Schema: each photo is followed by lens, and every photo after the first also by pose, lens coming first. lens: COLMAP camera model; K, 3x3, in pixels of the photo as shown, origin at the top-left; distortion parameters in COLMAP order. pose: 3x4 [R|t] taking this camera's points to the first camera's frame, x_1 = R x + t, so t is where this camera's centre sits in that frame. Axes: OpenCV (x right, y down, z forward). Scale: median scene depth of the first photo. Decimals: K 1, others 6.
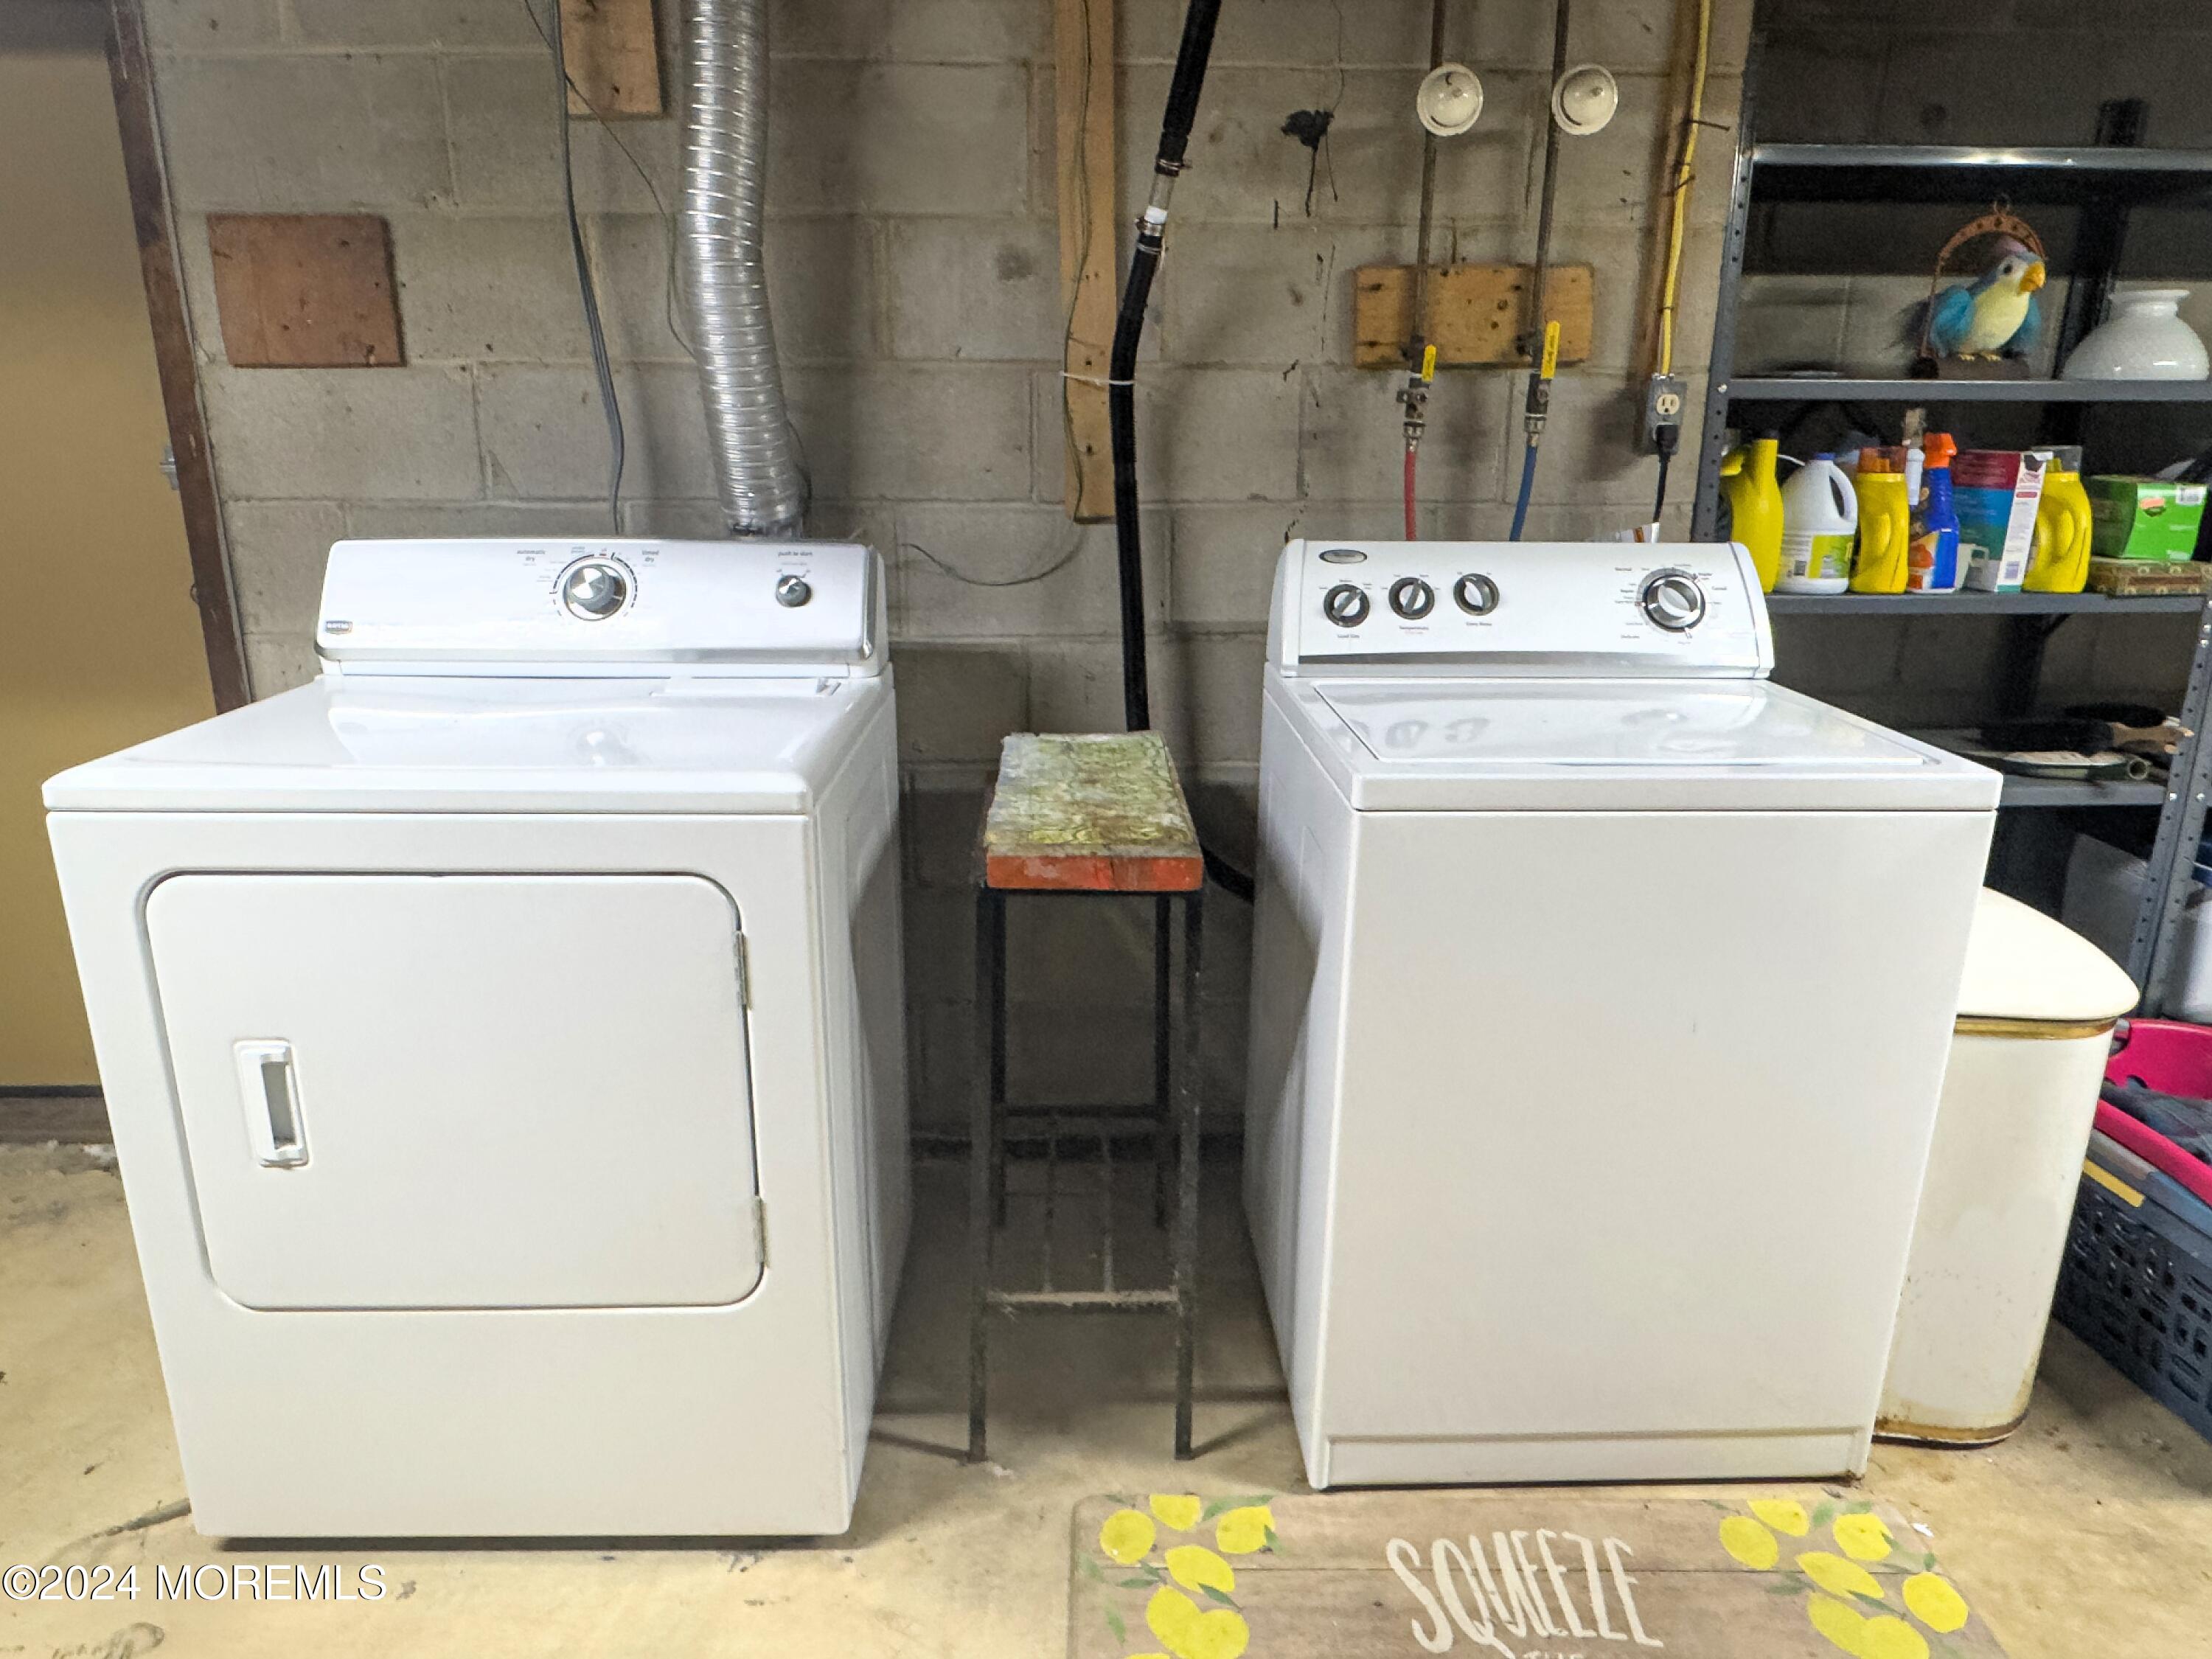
lens RADIAL K [[1427.4, 0, 1106.0], [0, 1427.4, 829.5], [0, 0, 1]] dist [-0.002378, -0.001178]
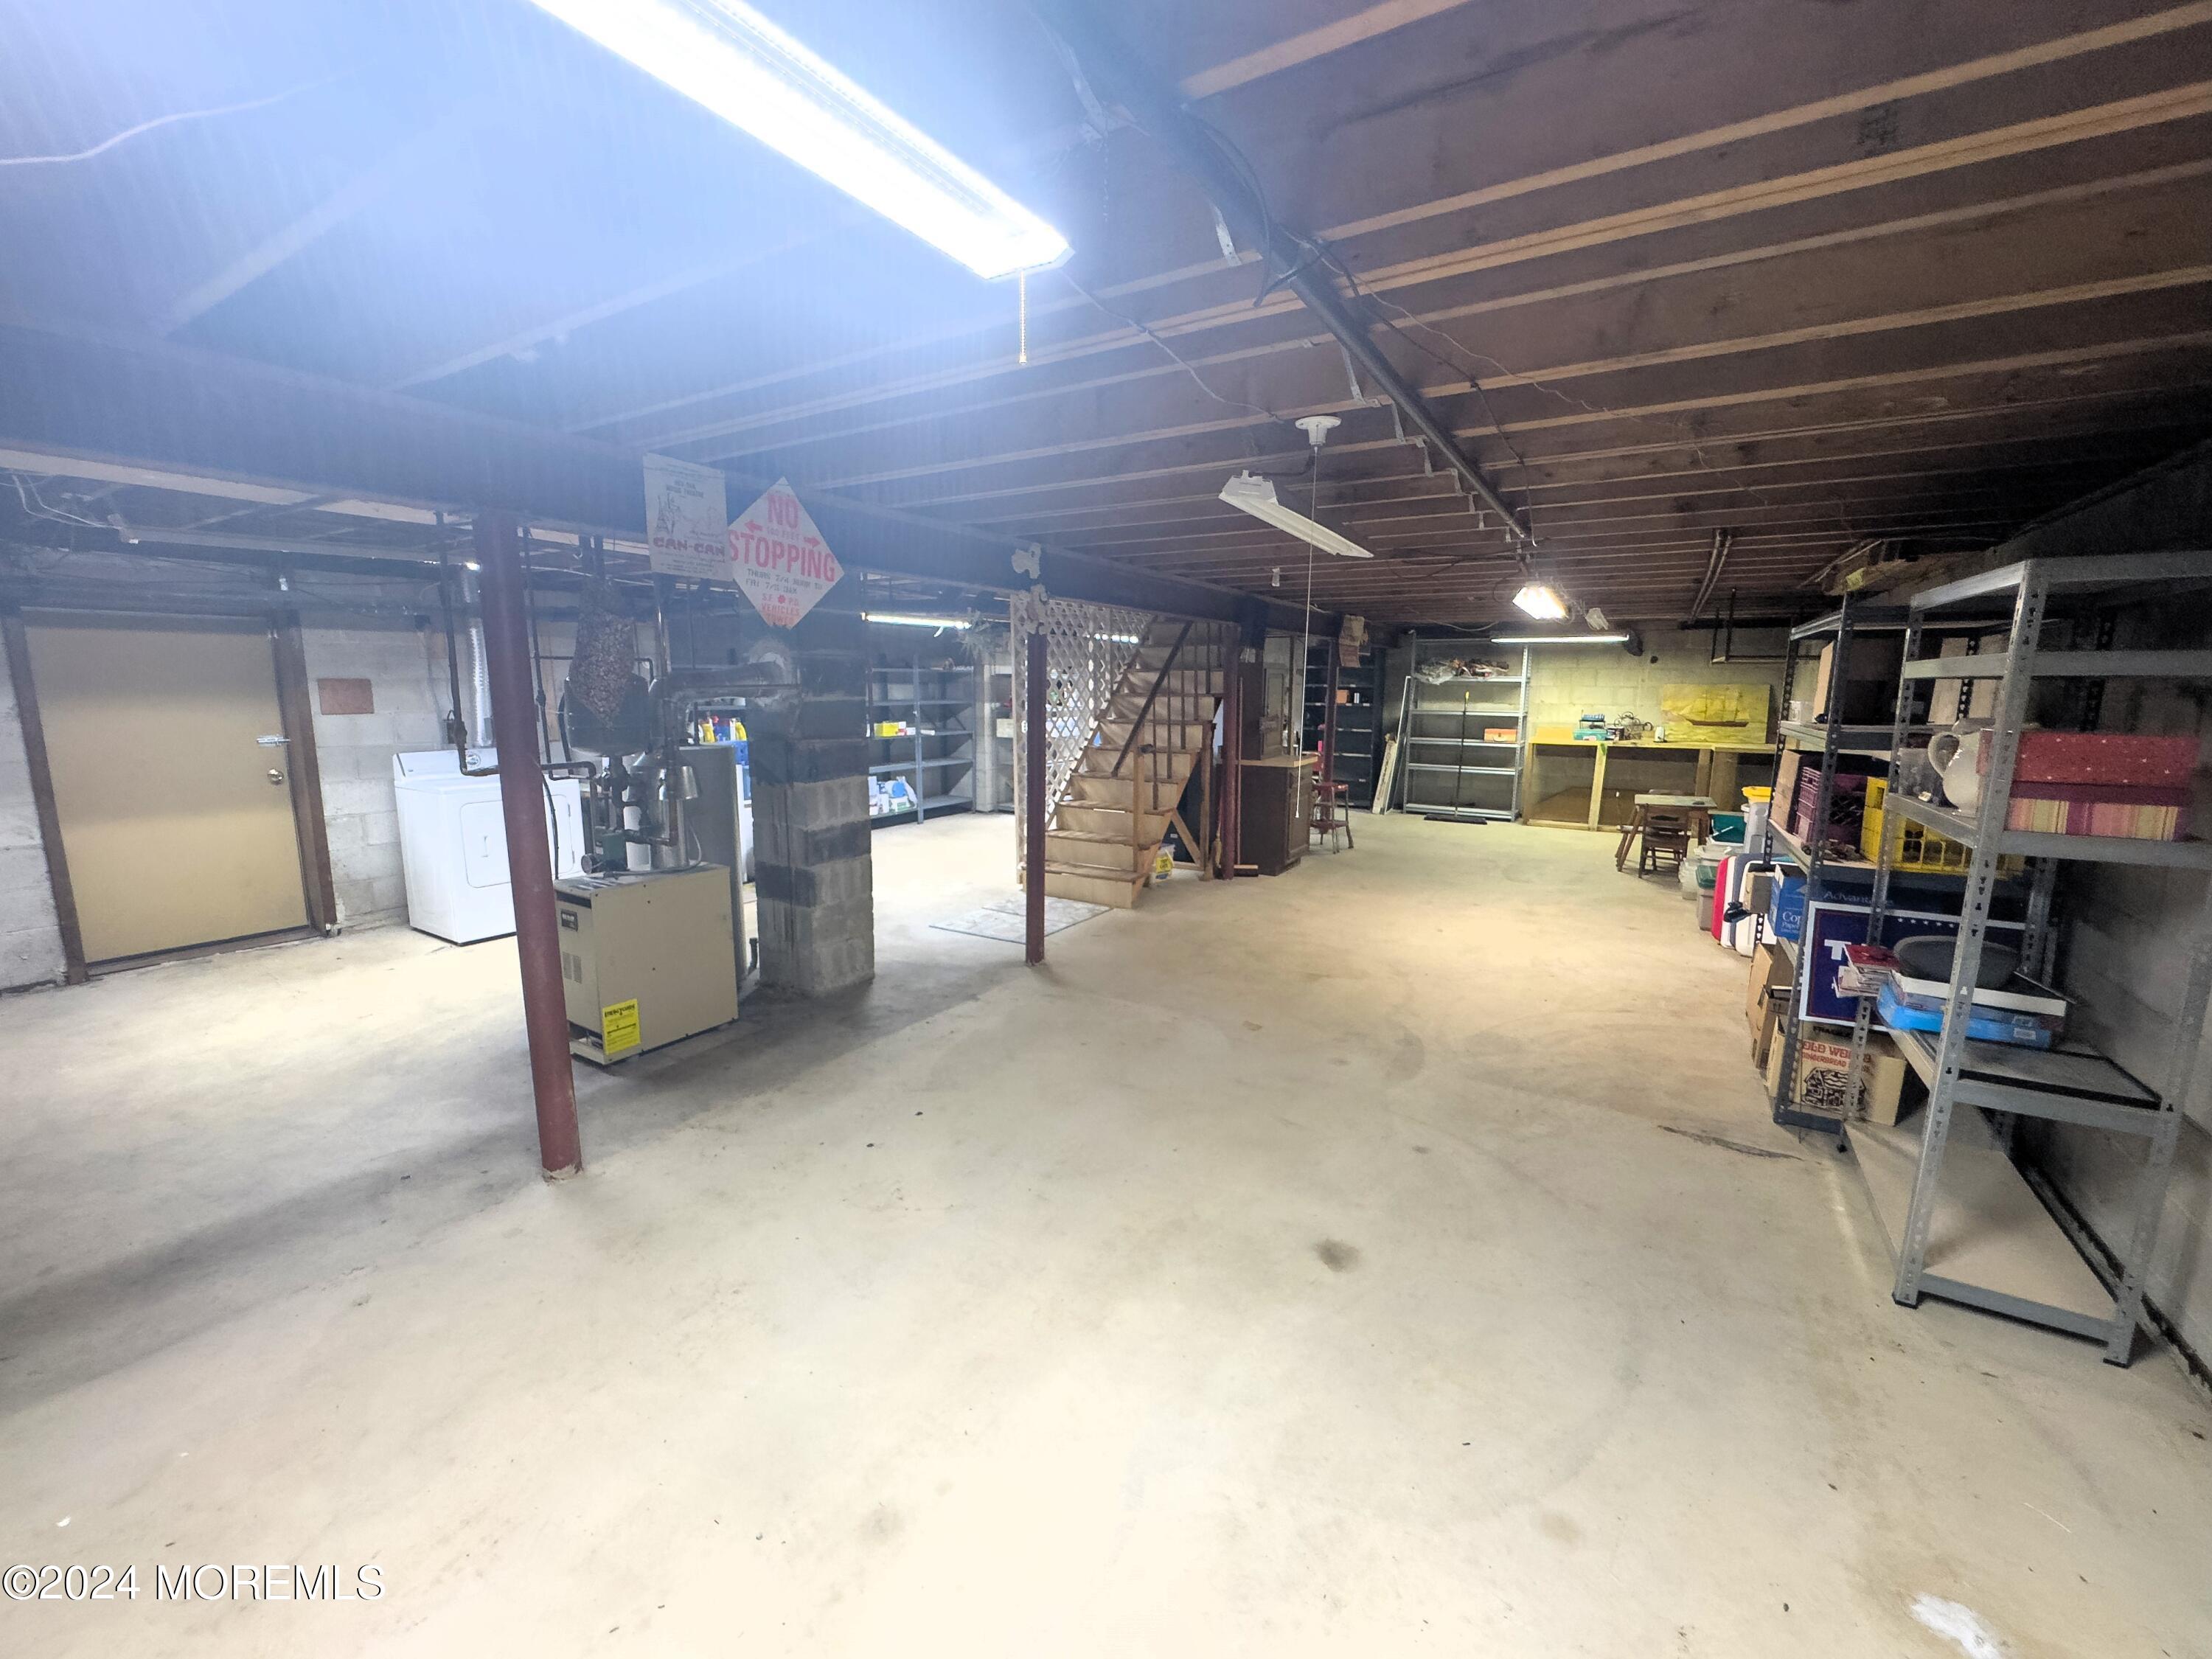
lens RADIAL K [[881.0, 0, 1110.4], [0, 881.0, 821.3], [0, 0, 1]] dist [-0.000662, -0.000037]
pose [[0.532765, -0.133254, 0.835706, -1.436792], [0.239174, 0.970974, 0.002349, 0.449487], [-0.811762, 0.198628, 0.549172, -1.933541]]
